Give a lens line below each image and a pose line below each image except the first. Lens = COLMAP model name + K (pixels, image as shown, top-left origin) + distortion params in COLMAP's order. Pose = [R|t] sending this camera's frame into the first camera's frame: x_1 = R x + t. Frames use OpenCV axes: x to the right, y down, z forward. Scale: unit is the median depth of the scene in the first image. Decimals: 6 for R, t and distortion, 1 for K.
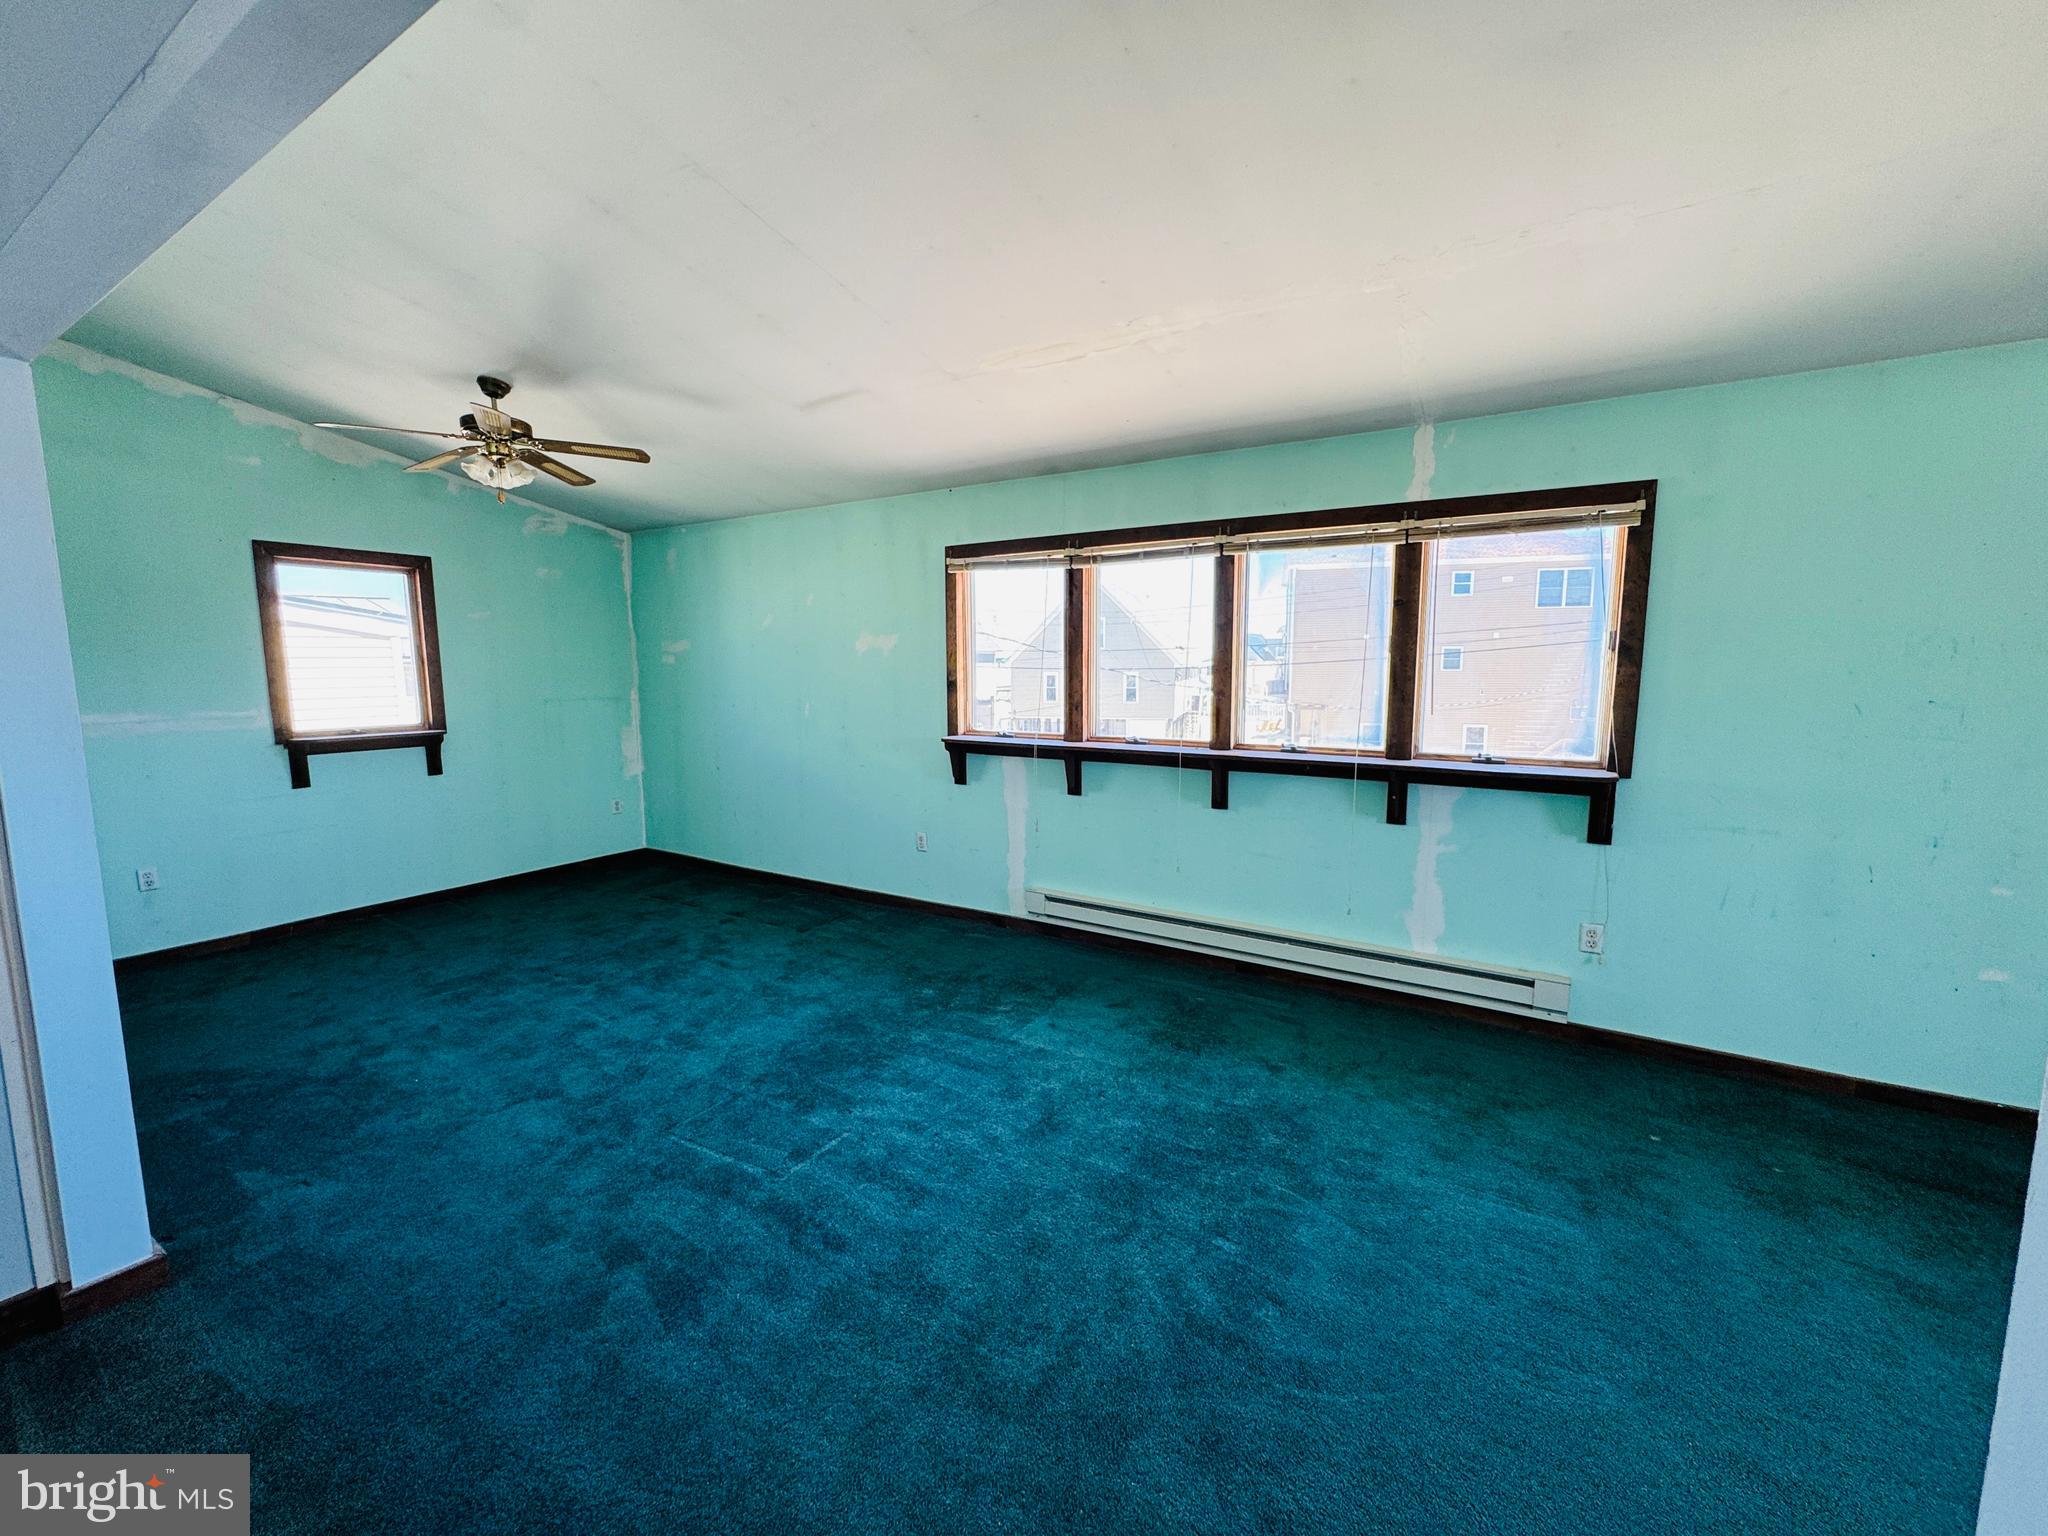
lens RADIAL K [[823.4, 0, 1024.0], [0, 823.4, 768.0], [0, 0, 1]] dist [0.000665, -0.000168]
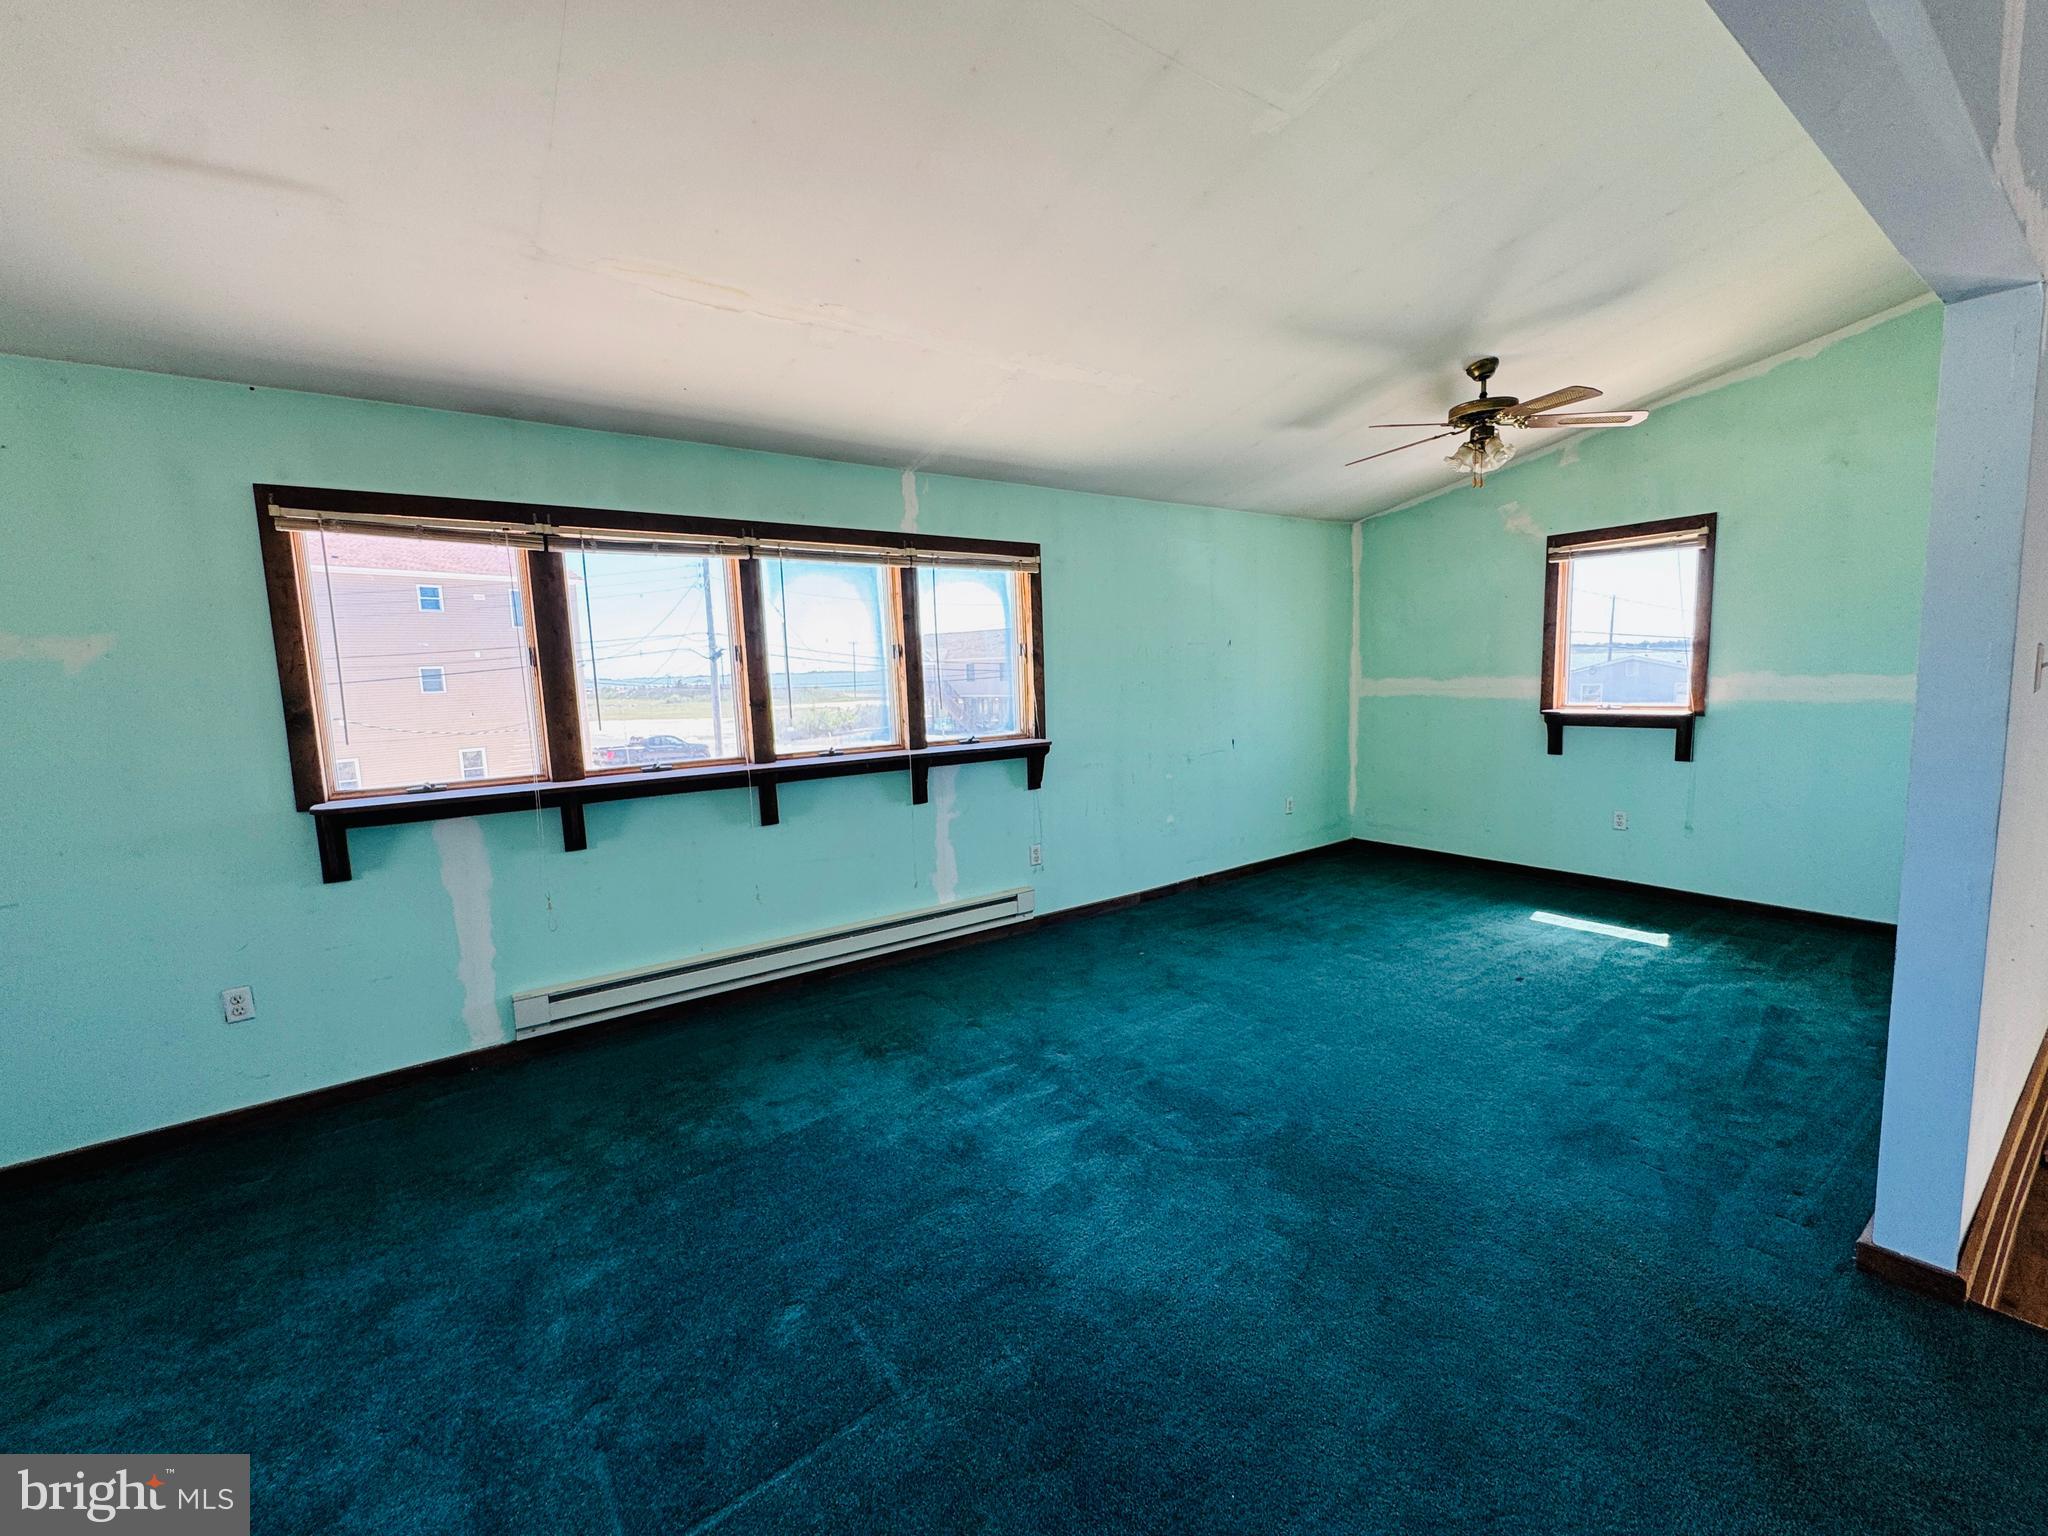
lens RADIAL K [[823.4, 0, 1024.0], [0, 823.4, 768.0], [0, 0, 1]] dist [0.000665, -0.000168]
pose [[0.392131, -0.122169, 0.911761, -0.565371], [0.145026, 0.986958, 0.069872, -0.043652], [-0.908406, 0.104831, 0.404734, 0.380810]]
